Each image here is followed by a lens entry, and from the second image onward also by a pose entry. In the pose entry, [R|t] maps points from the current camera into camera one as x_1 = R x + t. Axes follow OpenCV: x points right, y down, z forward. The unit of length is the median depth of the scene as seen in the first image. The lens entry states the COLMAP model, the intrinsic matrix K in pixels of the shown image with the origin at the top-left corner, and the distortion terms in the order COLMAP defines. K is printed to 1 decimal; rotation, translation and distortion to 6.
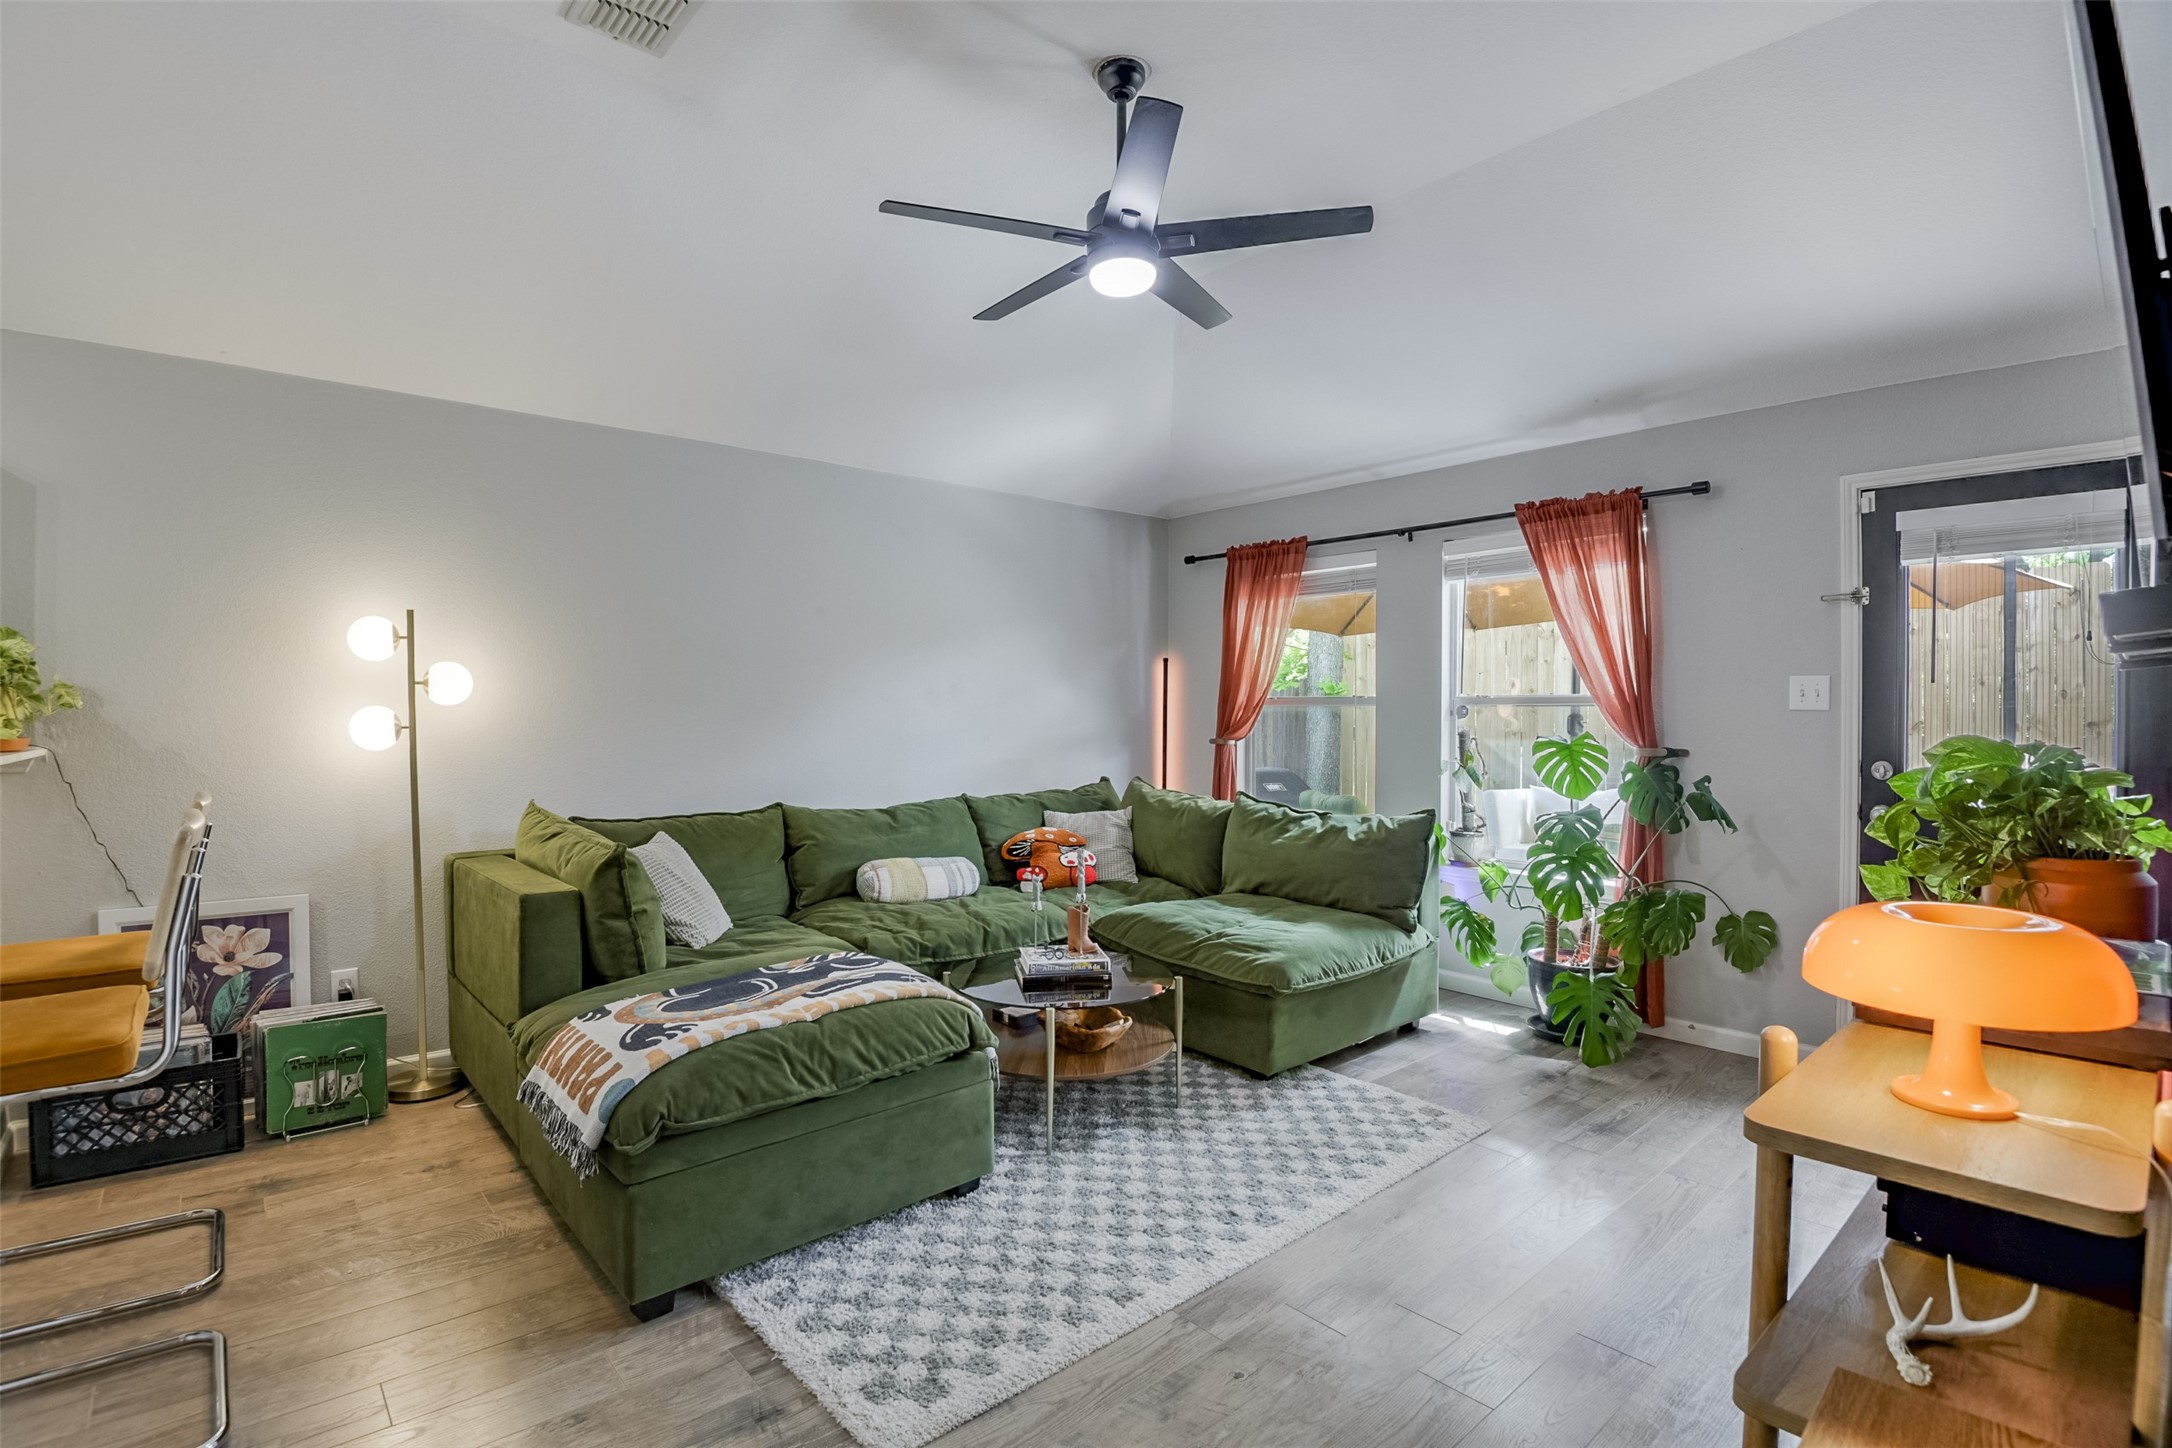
lens RADIAL K [[1001.9, 0, 1083.5], [0, 1001.9, 727.8], [0, 0, 1]] dist [-0.019934, -0.001040]
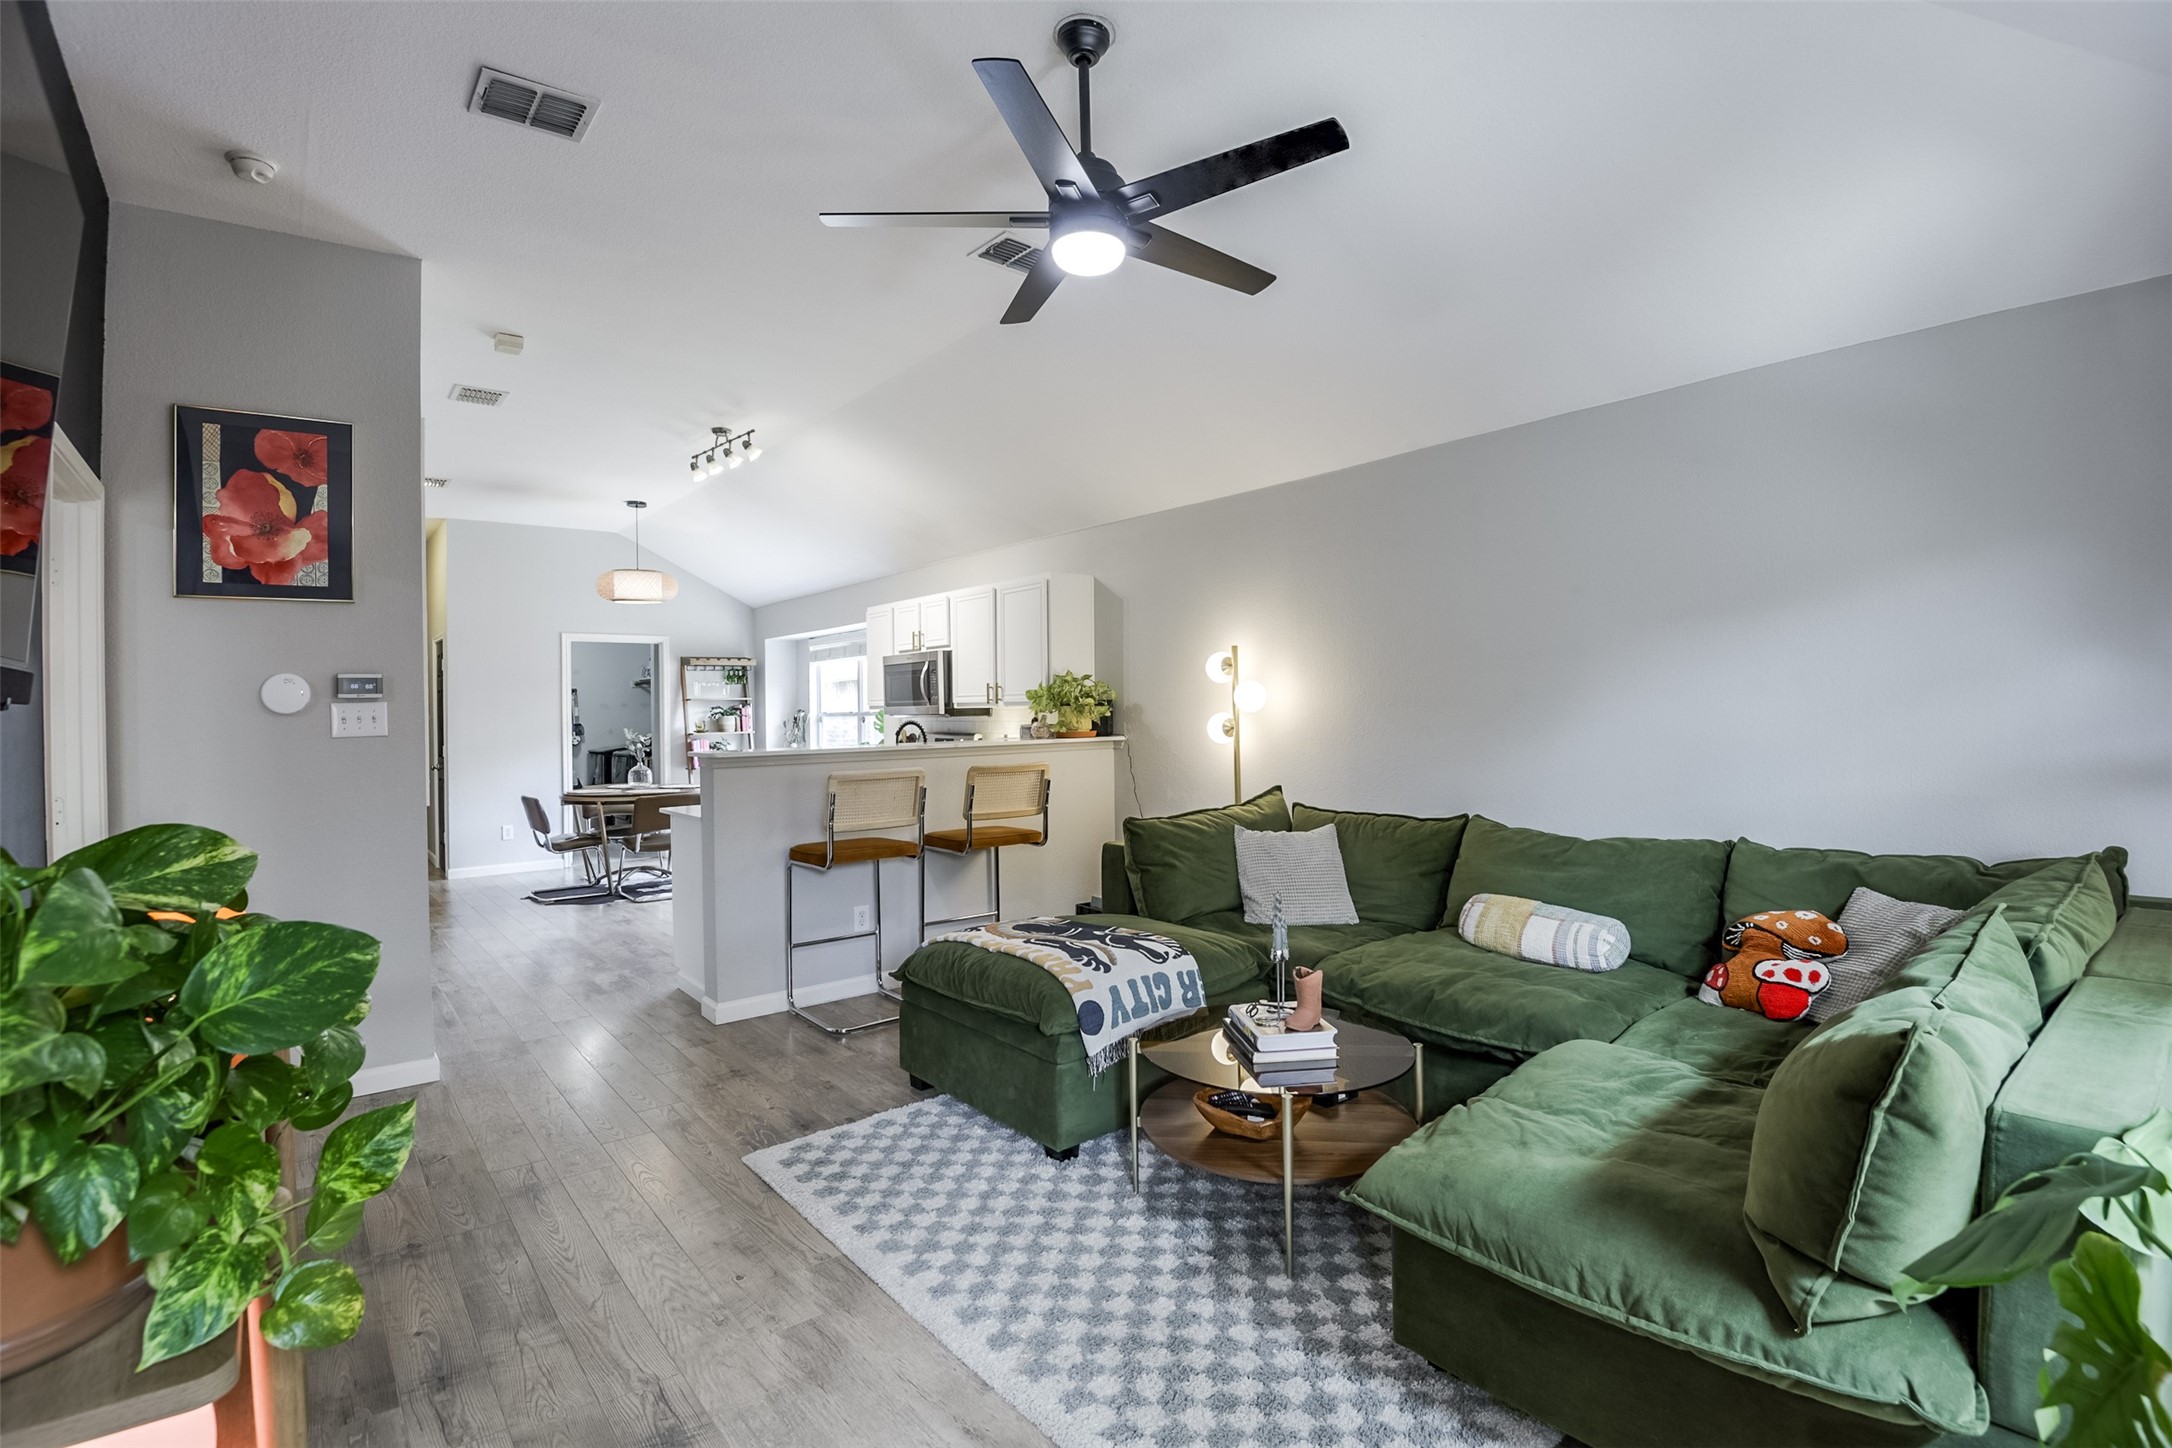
lens RADIAL K [[1001.9, 0, 1082.8], [0, 1001.9, 714.0], [0, 0, 1]] dist [-0.019934, -0.001040]
pose [[-0.019131, 0.003044, -0.999812, 0.928021], [-0.010966, 0.999935, 0.003254, -0.028930], [0.999757, 0.011026, -0.019097, 0.983382]]
